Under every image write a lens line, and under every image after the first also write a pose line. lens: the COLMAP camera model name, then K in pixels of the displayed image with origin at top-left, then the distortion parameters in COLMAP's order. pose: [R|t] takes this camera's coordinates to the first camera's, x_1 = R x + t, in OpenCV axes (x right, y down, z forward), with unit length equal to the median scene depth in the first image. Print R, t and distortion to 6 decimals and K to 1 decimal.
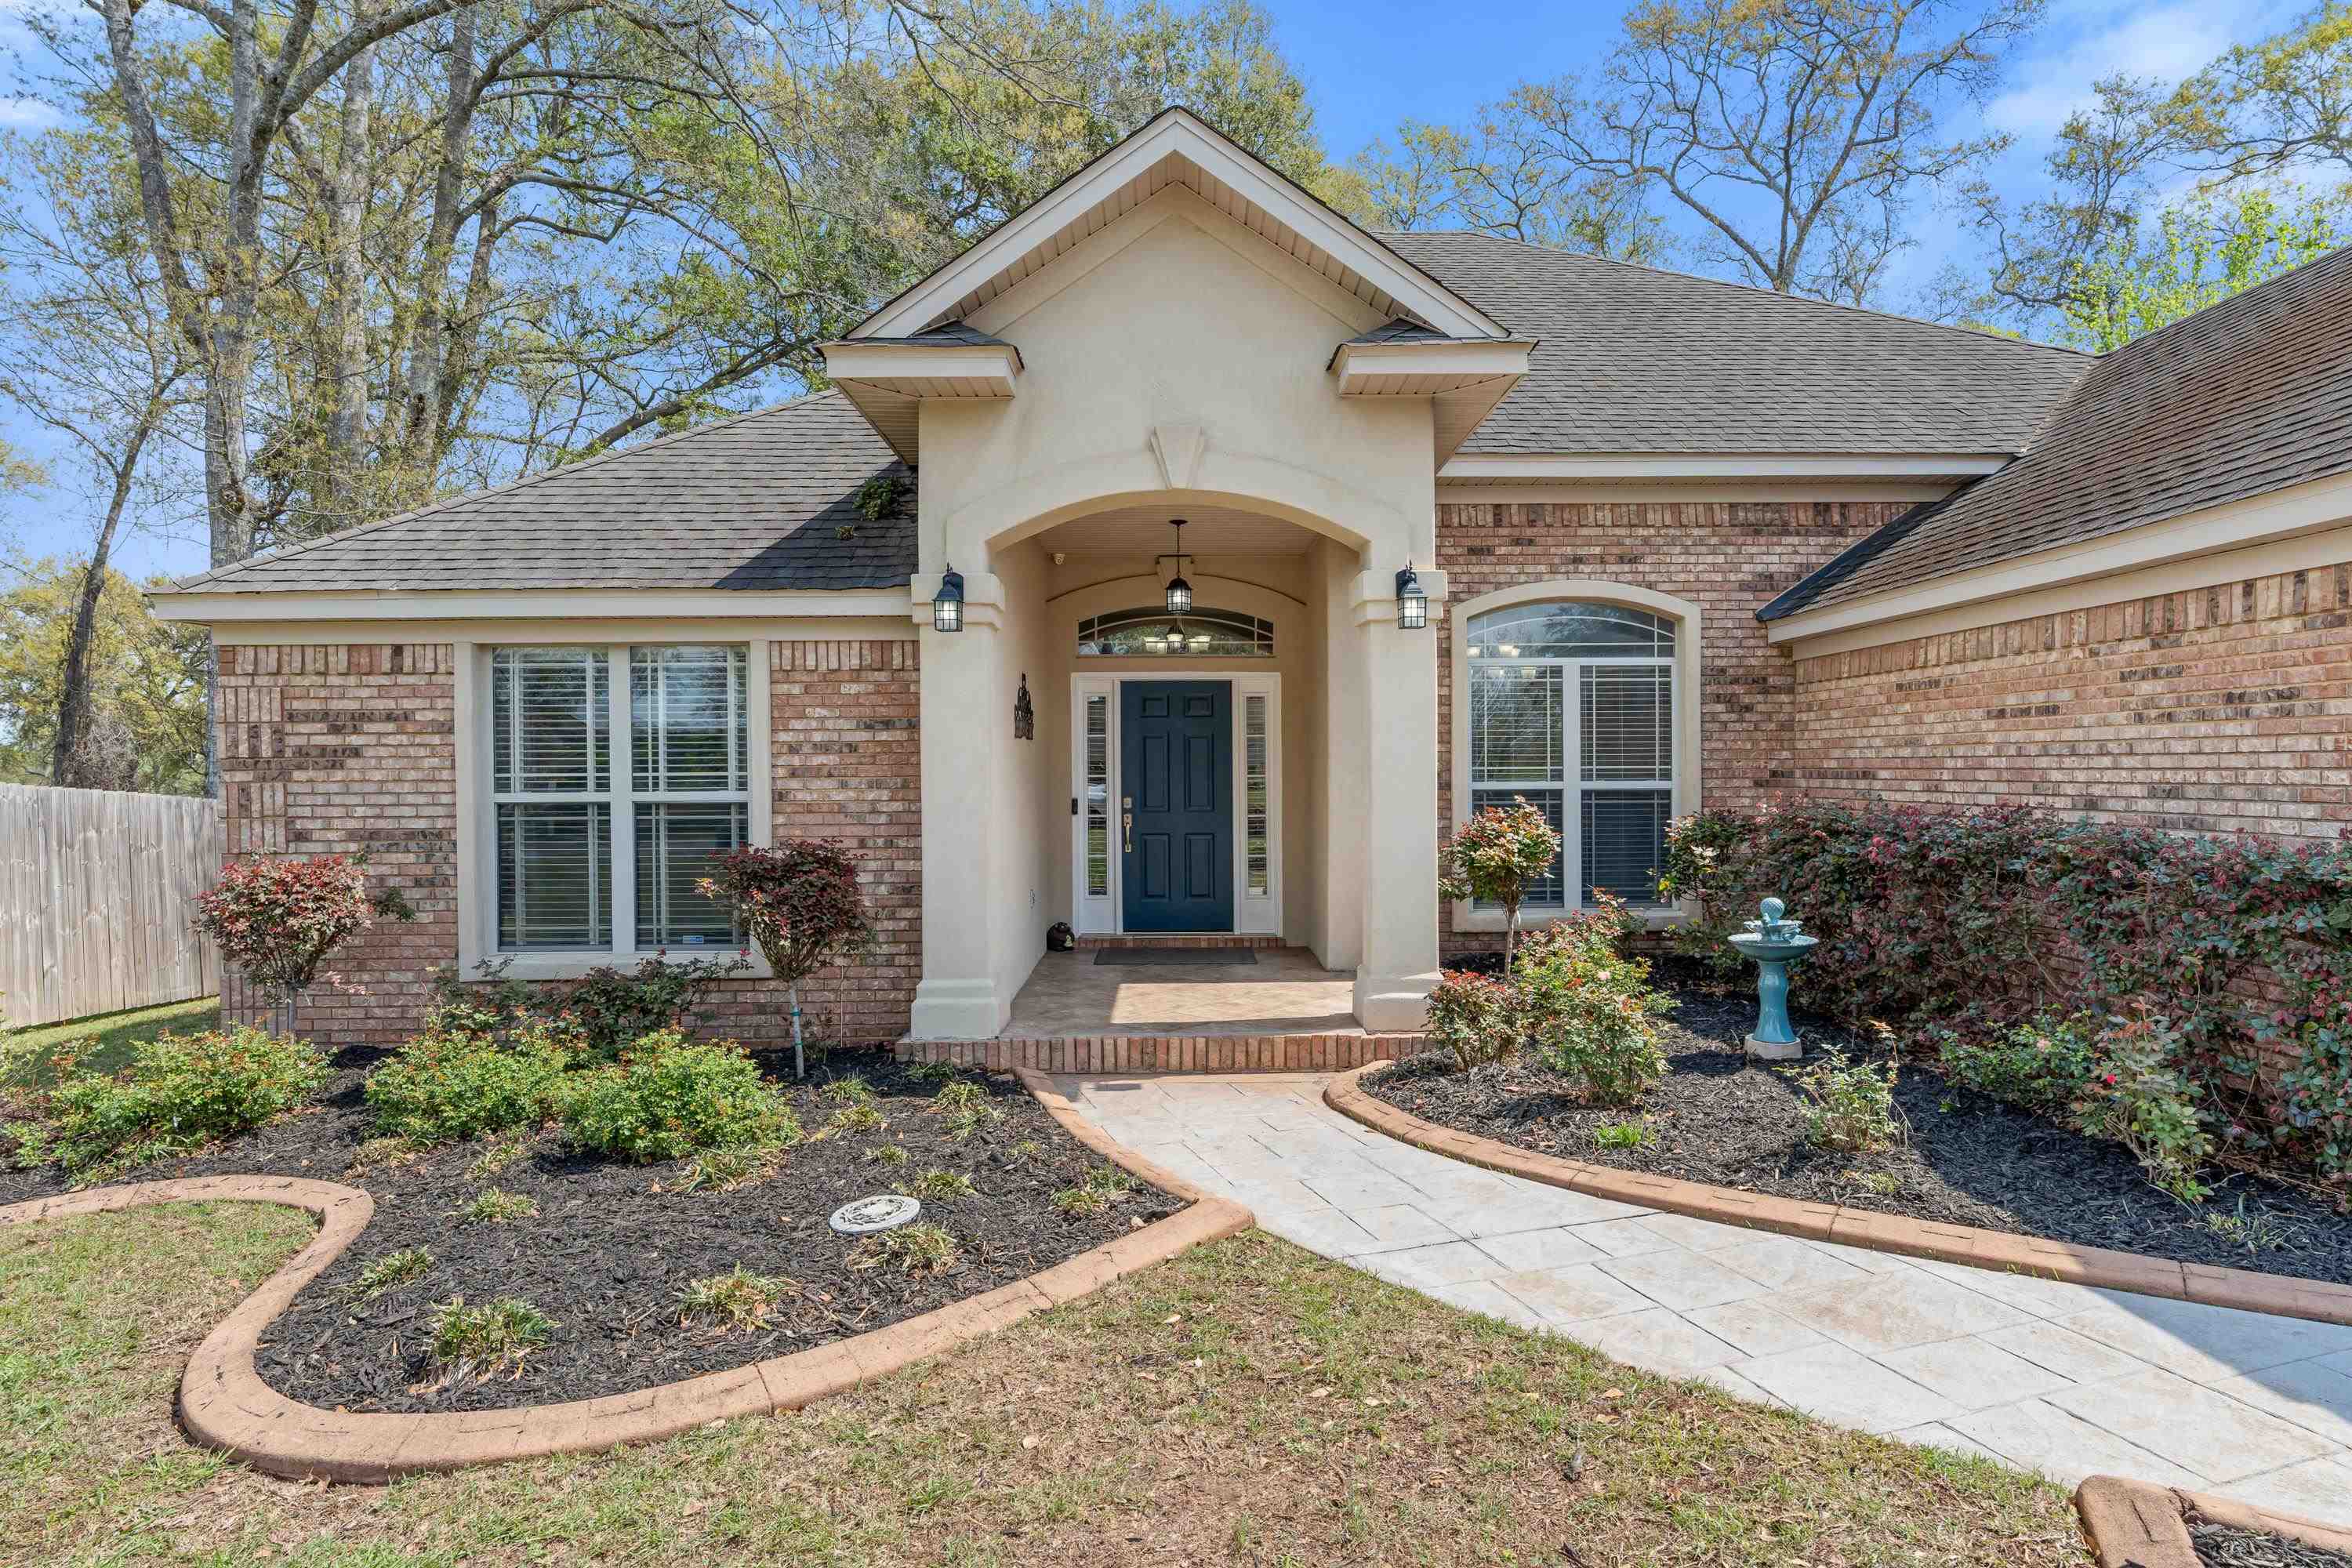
lens RADIAL K [[1286.3, 0, 1176.1], [0, 1286.3, 791.8], [0, 0, 1]] dist [-0.004121, -0.001044]
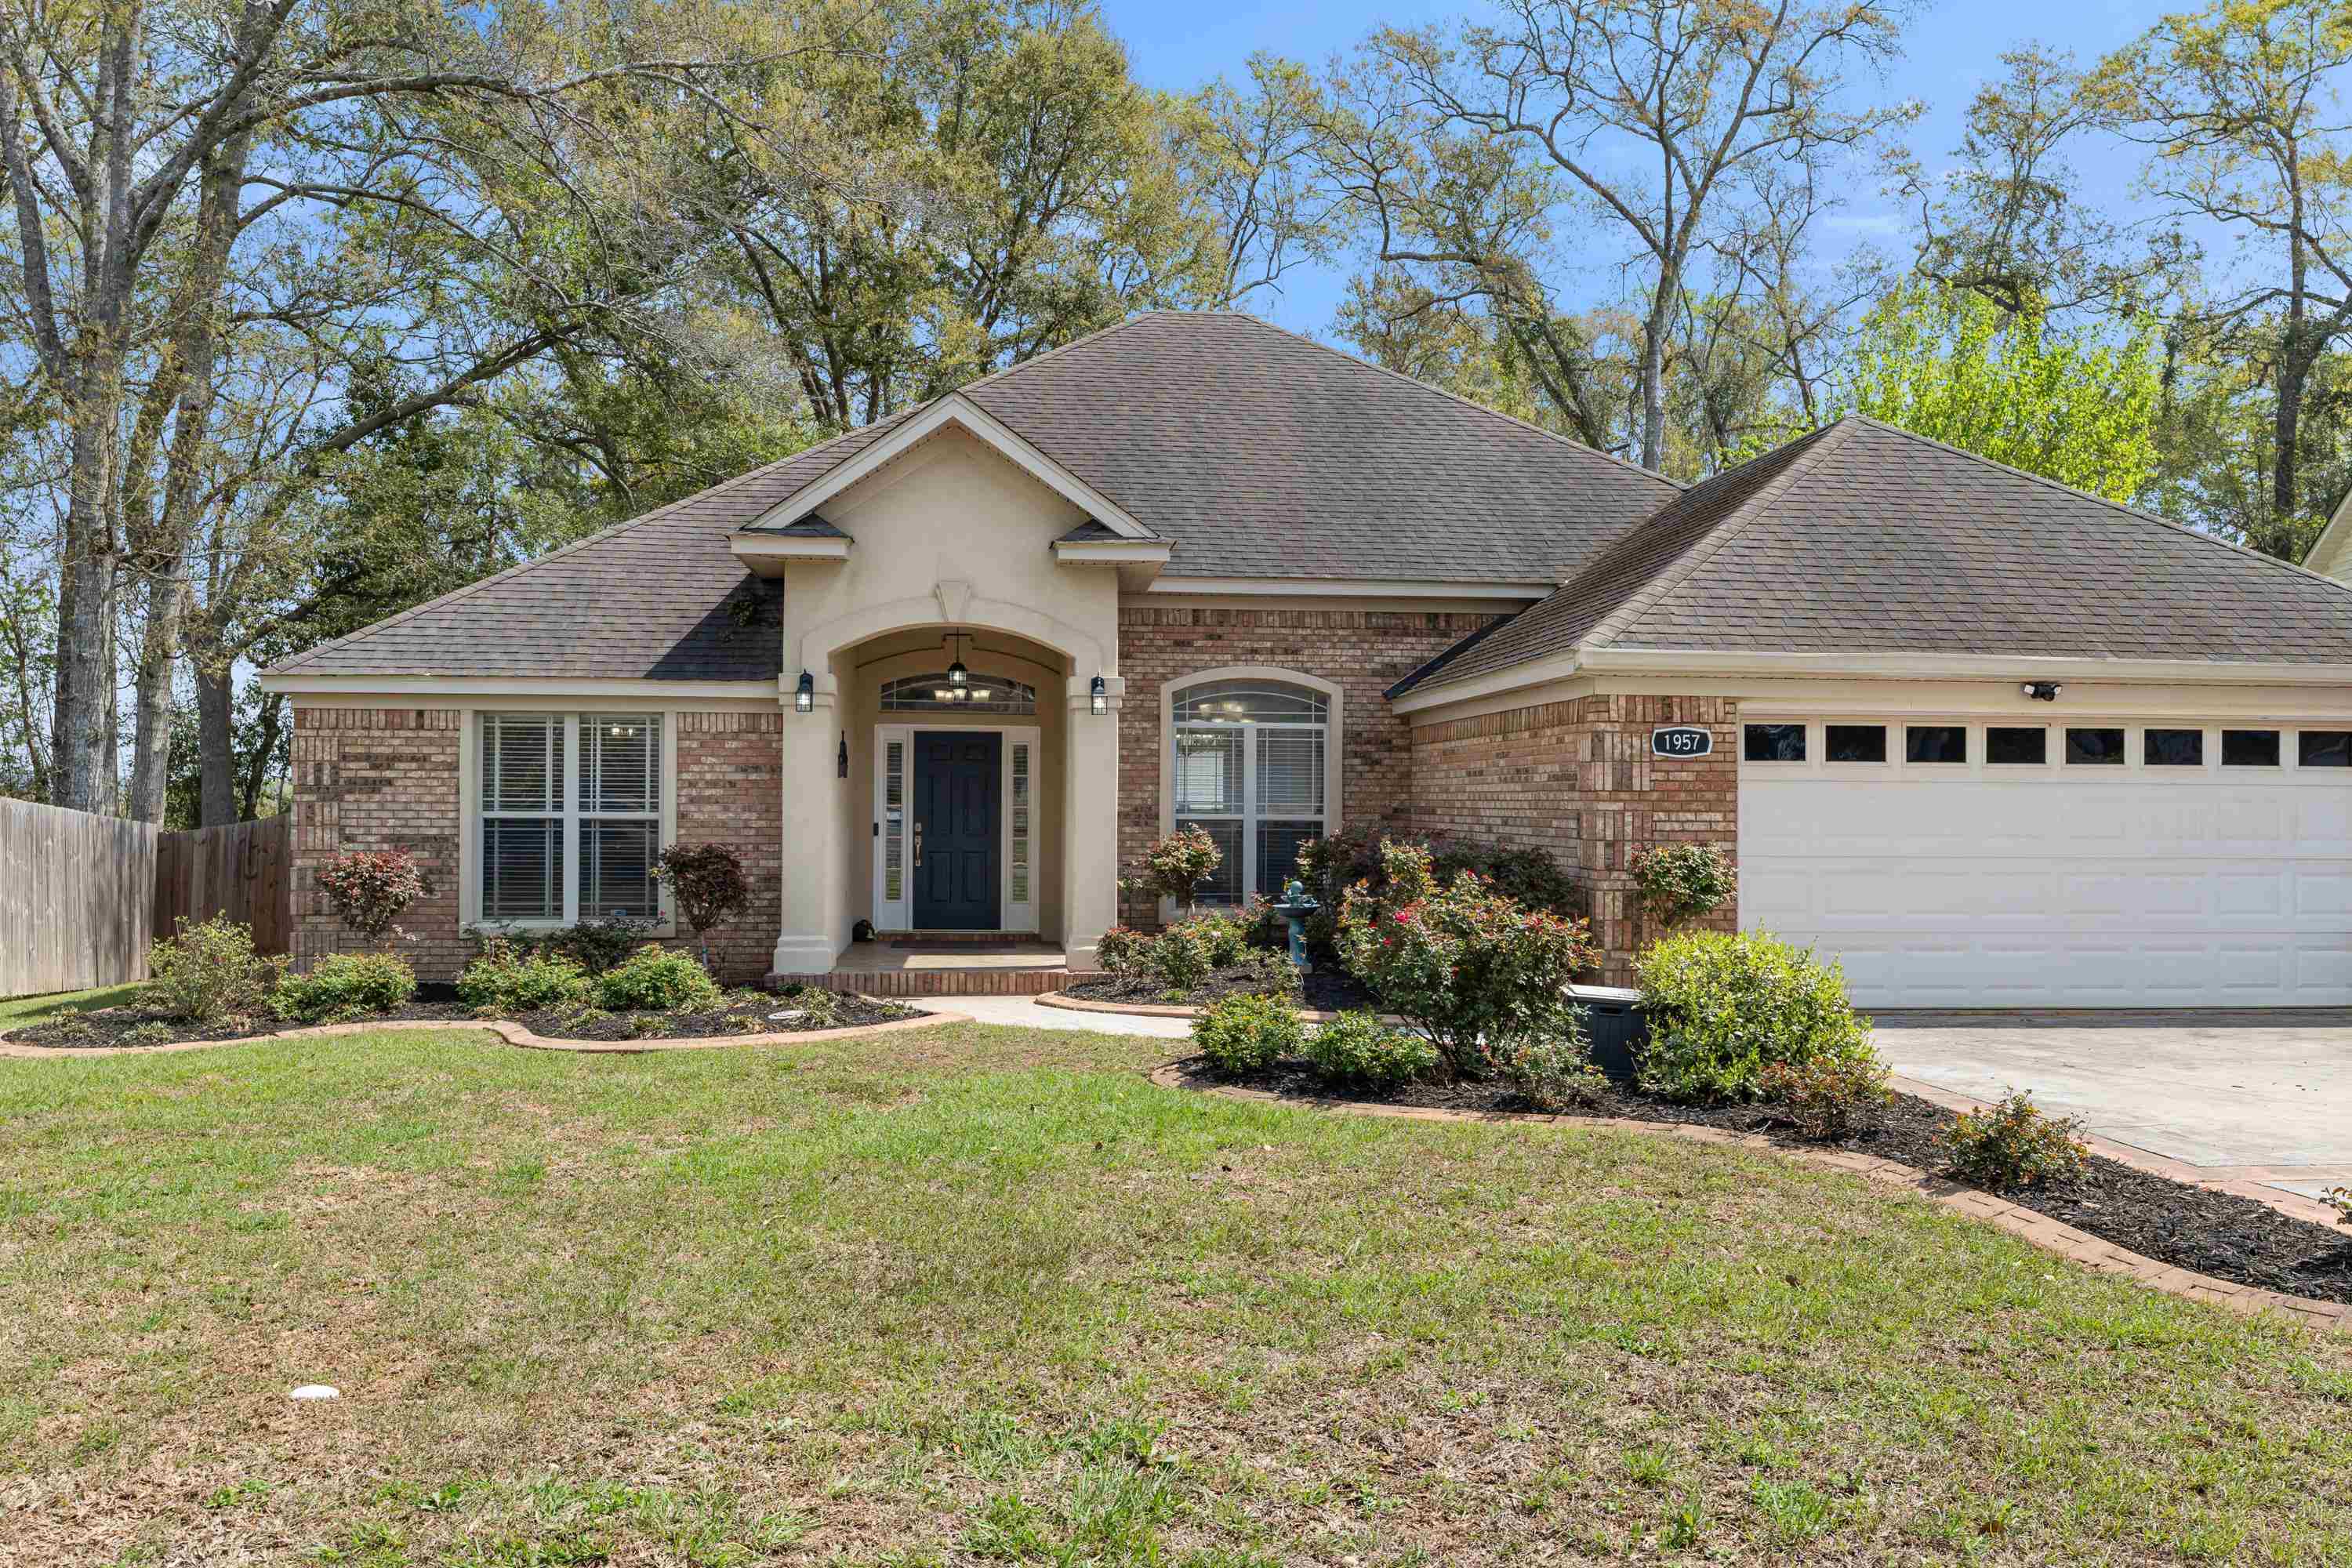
lens RADIAL K [[1949.4, 0, 1181.8], [0, 1949.4, 783.6], [0, 0, 1]] dist [0.027910, 0.010757]
pose [[0.995512, 0.014784, 0.093472, 0.056230], [-0.012491, 0.999608, -0.025064, 0.015489], [-0.093805, 0.023784, 0.995306, -1.300532]]
